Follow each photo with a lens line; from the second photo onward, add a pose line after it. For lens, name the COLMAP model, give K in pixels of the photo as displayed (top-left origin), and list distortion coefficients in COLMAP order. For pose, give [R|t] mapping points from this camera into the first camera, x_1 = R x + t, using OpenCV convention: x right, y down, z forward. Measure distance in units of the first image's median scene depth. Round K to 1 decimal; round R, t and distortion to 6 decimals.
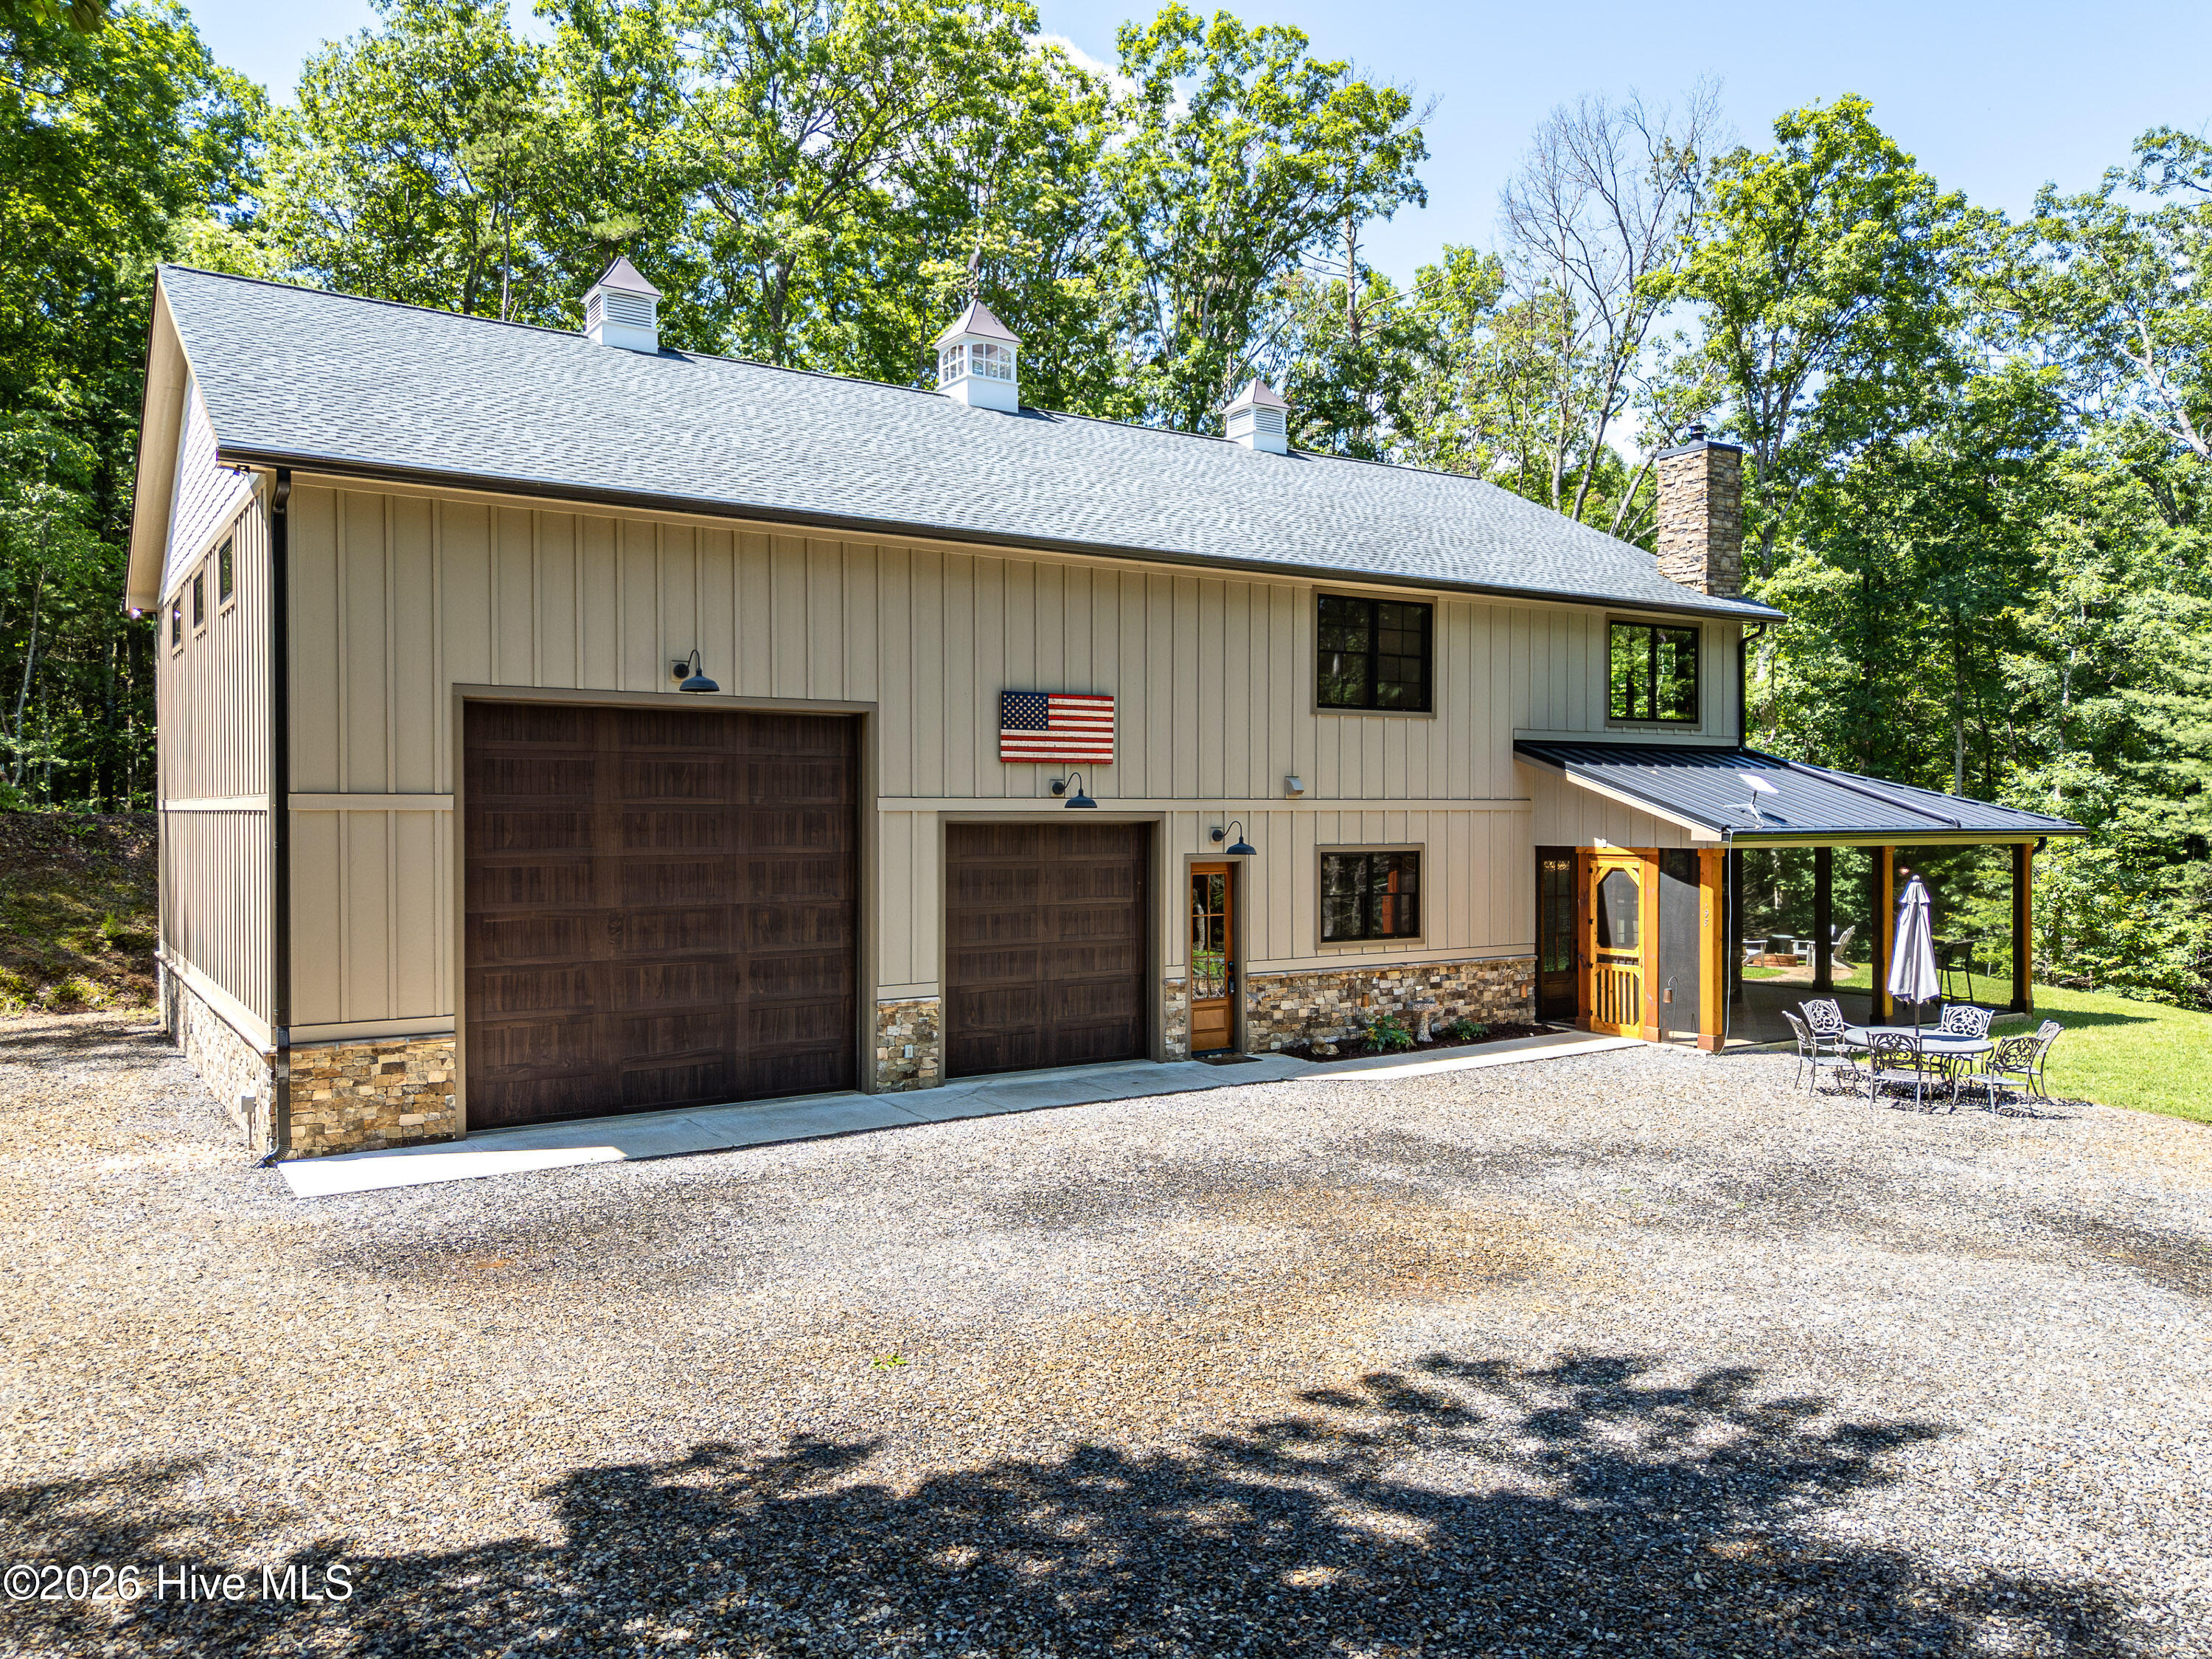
lens RADIAL K [[1620.1, 0, 1118.2], [0, 1620.1, 831.6], [0, 0, 1]] dist [0.059841, -0.059501]
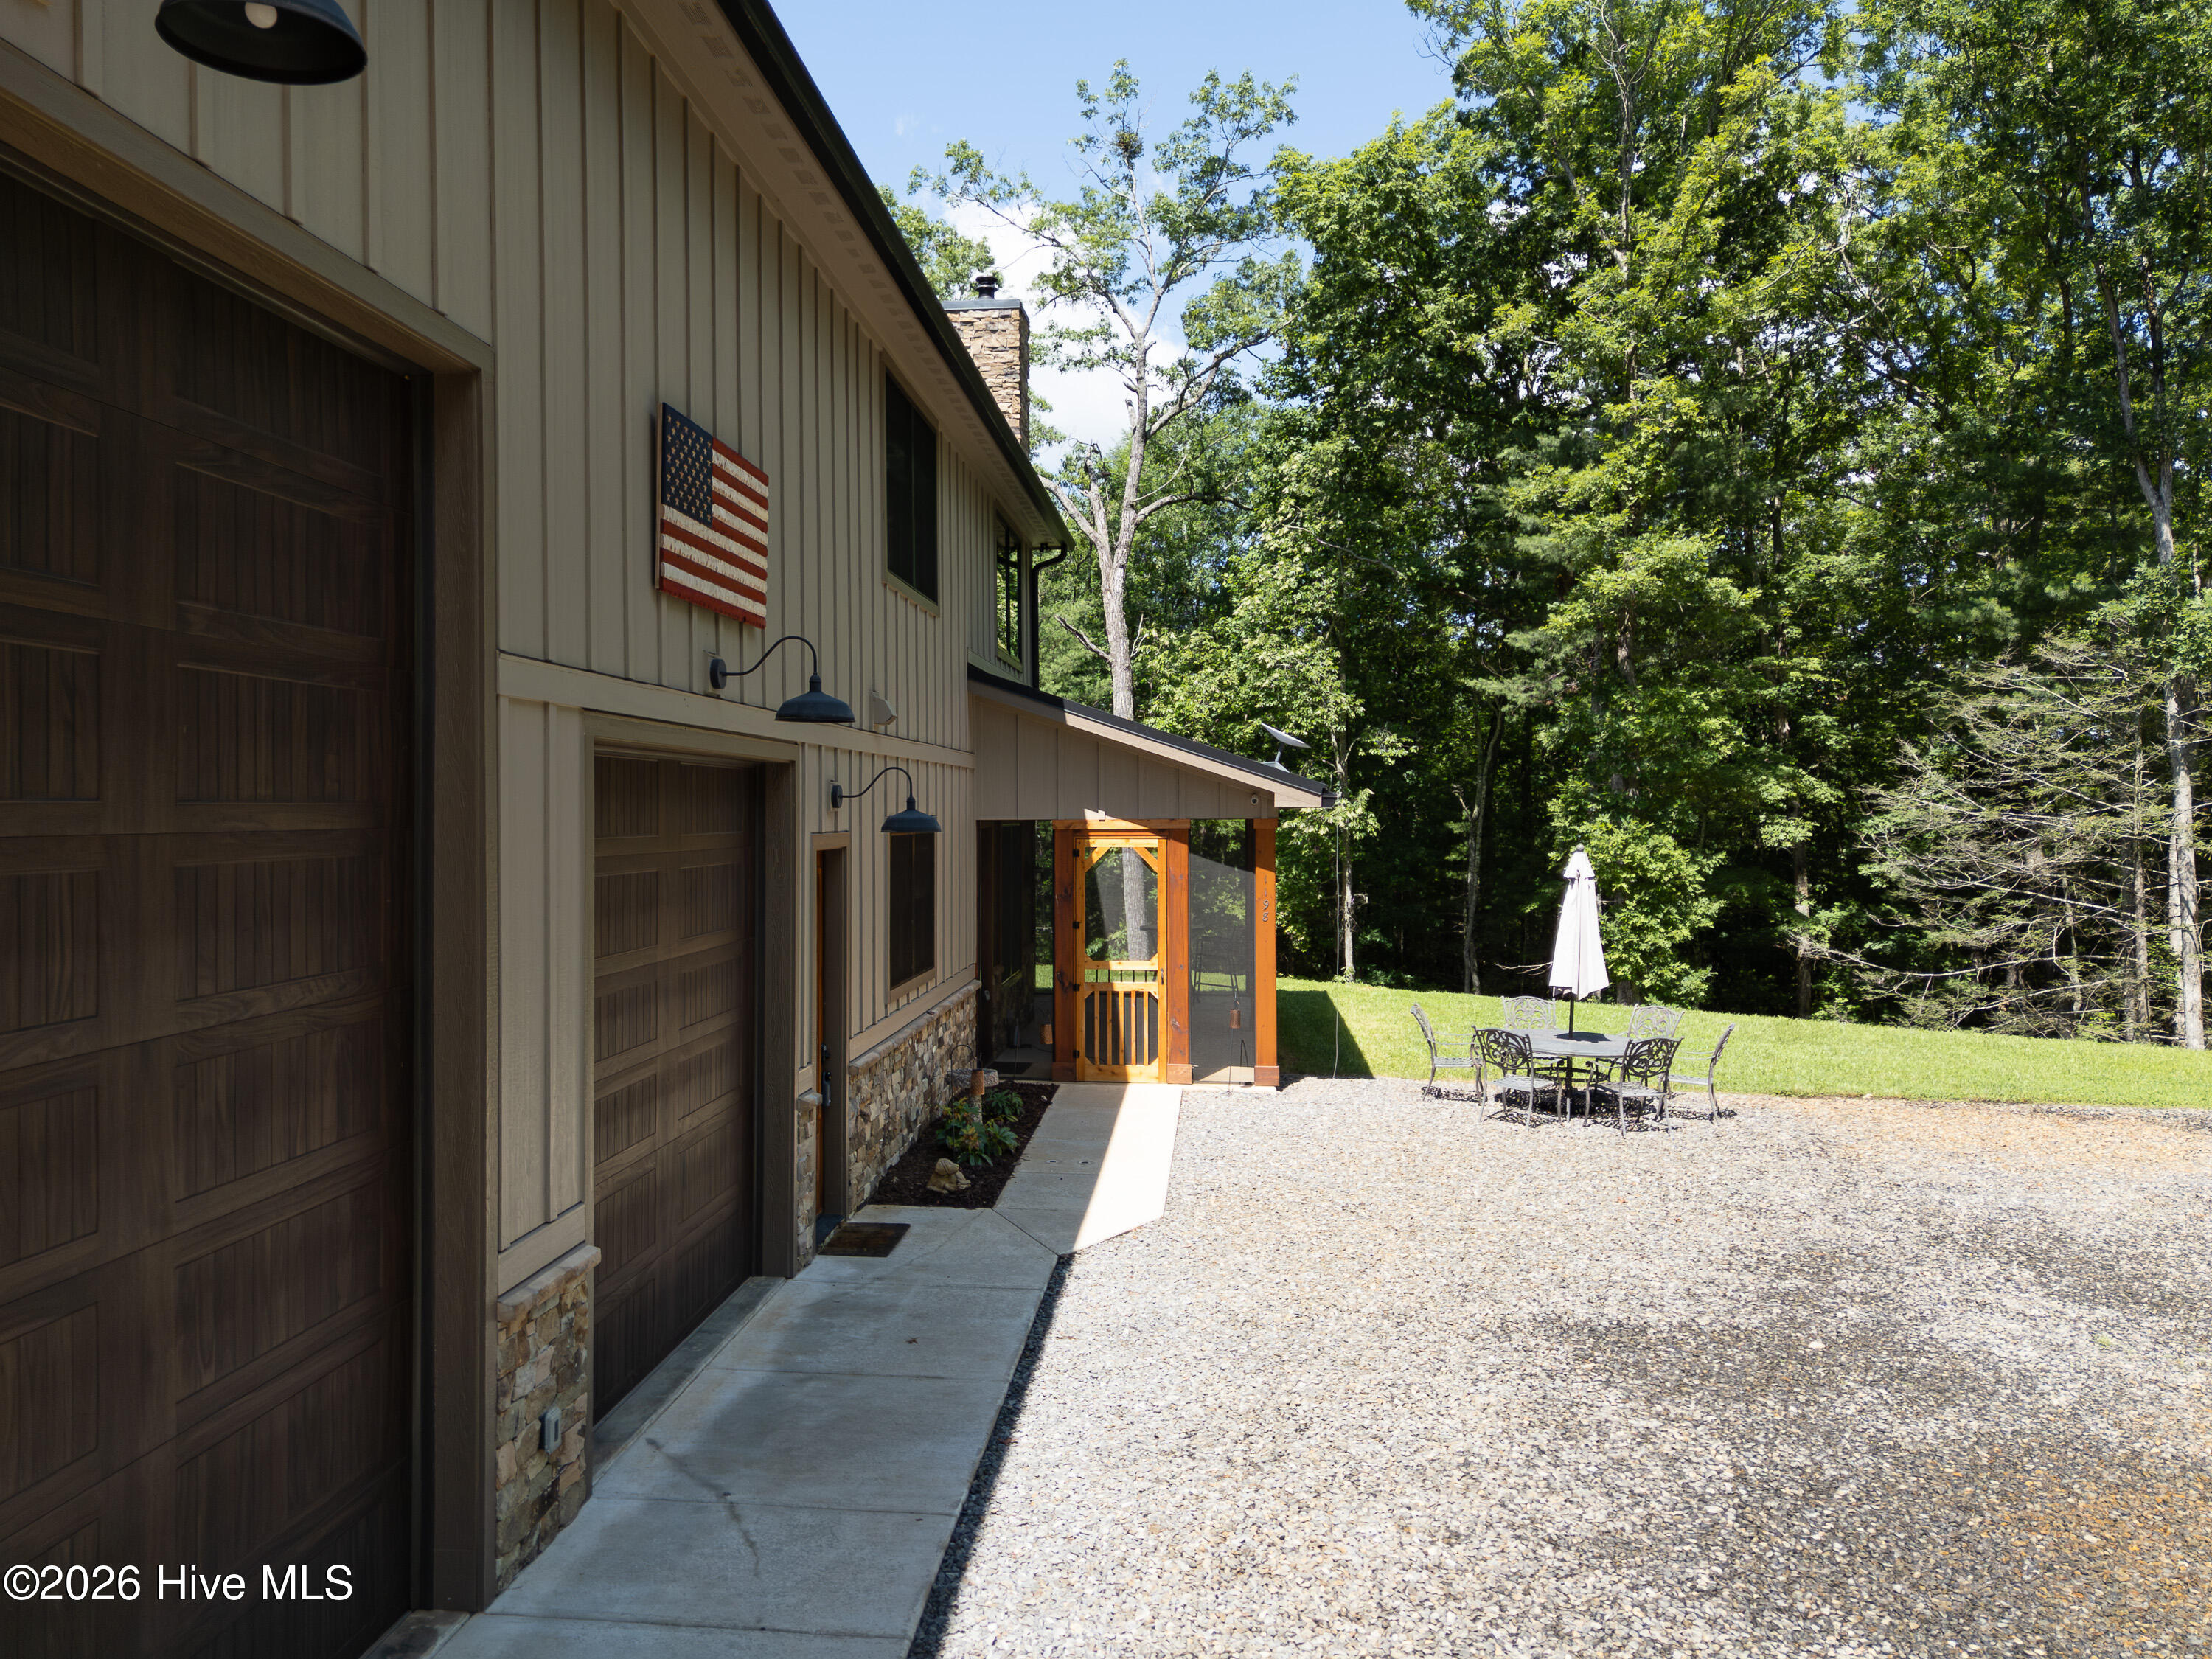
lens RADIAL K [[1612.4, 0, 1103.9], [0, 1612.4, 812.5], [0, 0, 1]] dist [0.180032, -0.276882]
pose [[0.618283, -0.001880, 0.785953, -0.276188], [0.009654, 0.999940, -0.005203, 0.010817], [-0.785896, 0.010804, 0.618264, 0.602840]]
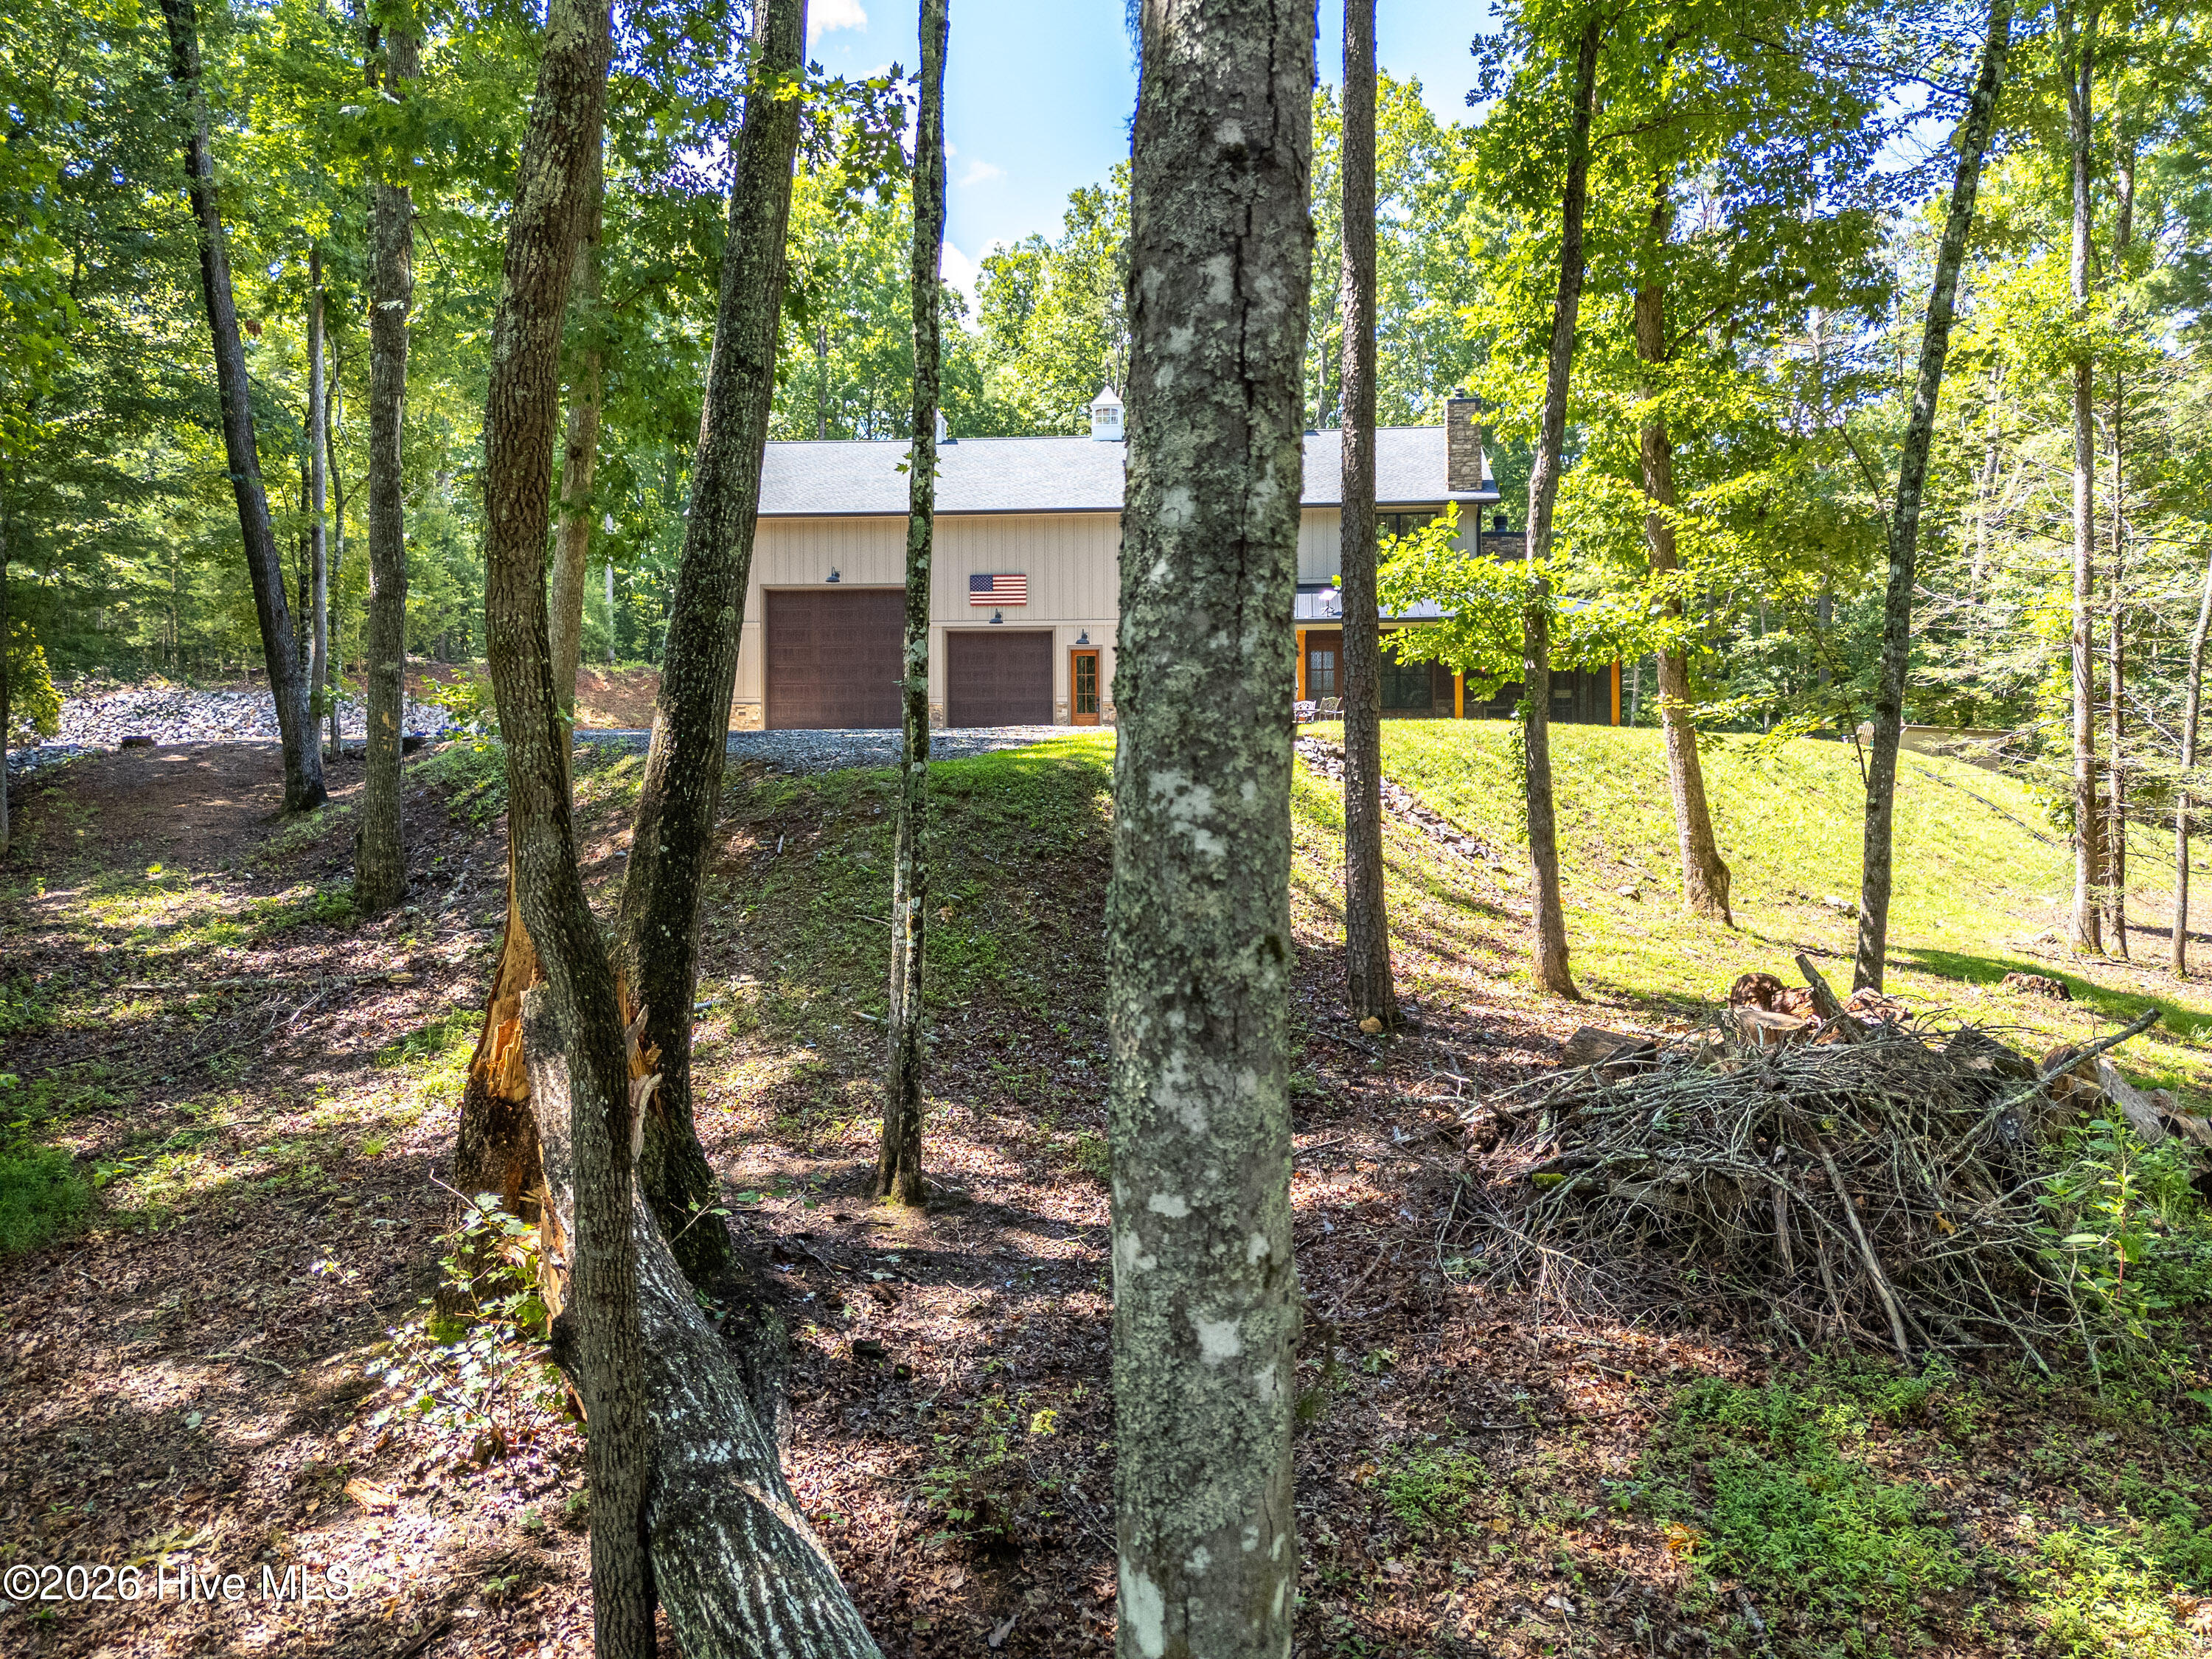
lens RADIAL K [[1620.1, 0, 1118.2], [0, 1620.1, 831.6], [0, 0, 1]] dist [0.059841, -0.059501]
pose [[0.785689, 0.016513, -0.618401, 1.401535], [-0.002609, 0.999723, 0.023380, 0.206642], [0.618616, -0.016756, 0.785515, -0.662971]]
